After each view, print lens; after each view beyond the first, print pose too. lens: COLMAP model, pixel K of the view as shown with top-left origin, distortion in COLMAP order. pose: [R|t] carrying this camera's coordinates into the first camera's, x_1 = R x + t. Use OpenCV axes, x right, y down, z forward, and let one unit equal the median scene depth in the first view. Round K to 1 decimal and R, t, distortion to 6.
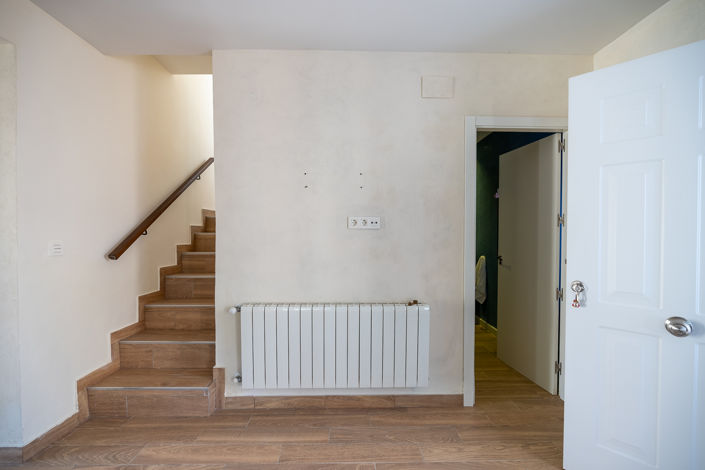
lens RADIAL K [[312.4, 0, 354.4], [0, 312.4, 236.9], [0, 0, 1]] dist [-0.024306, 0.000325]
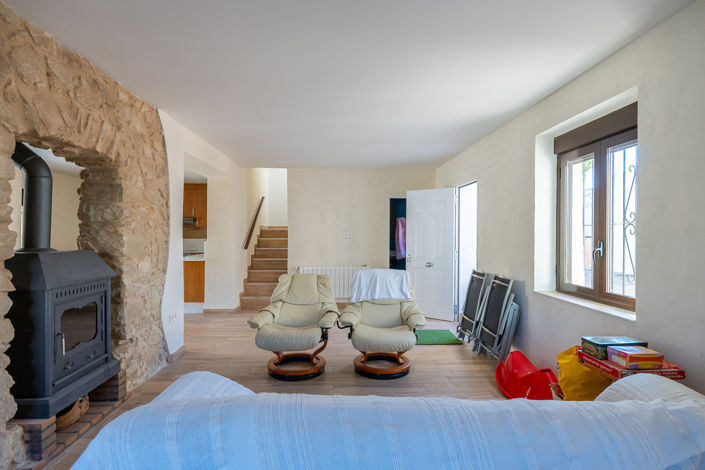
lens RADIAL K [[365.5, 0, 356.0], [0, 365.5, 234.5], [0, 0, 1]] dist [-0.013238, -0.000981]
pose [[0.998859, 0.002088, 0.047716, -0.023438], [-0.001140, 0.999802, -0.019887, 0.011215], [-0.047749, 0.019810, 0.998663, -1.658453]]
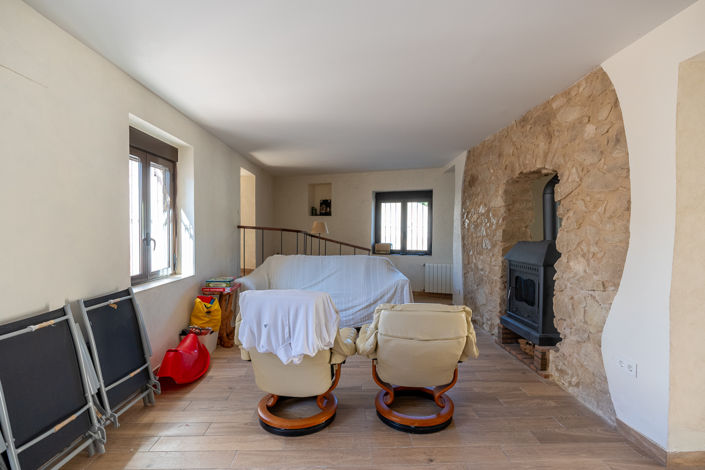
lens RADIAL K [[339.0, 0, 353.3], [0, 339.0, 232.9], [0, 0, 1]] dist [0.000237, 0.000011]
pose [[-0.999860, -0.004968, -0.016002, 0.006883], [-0.005536, 0.999350, 0.035618, -0.040858], [0.015815, 0.035702, -0.999237, 0.606359]]
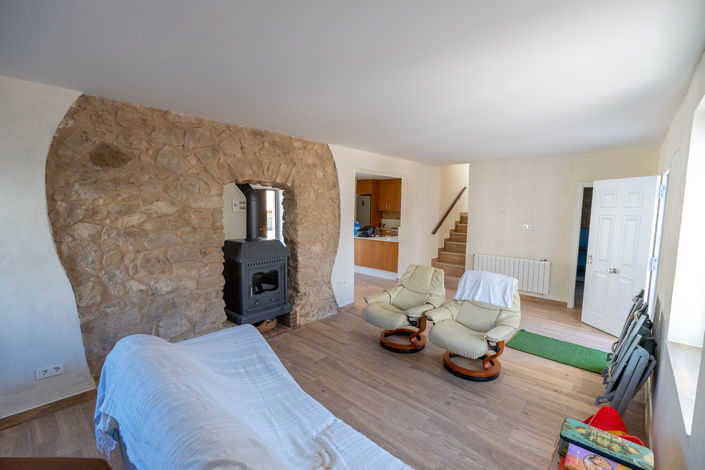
lens RADIAL K [[312.4, 0, 352.0], [0, 312.4, 236.2], [0, 0, 1]] dist [-0.024306, 0.000325]
pose [[0.733052, 0.072722, -0.676274, 0.580421], [-0.024020, 0.996416, 0.081111, -0.113444], [0.679749, -0.043214, 0.732171, -1.476547]]
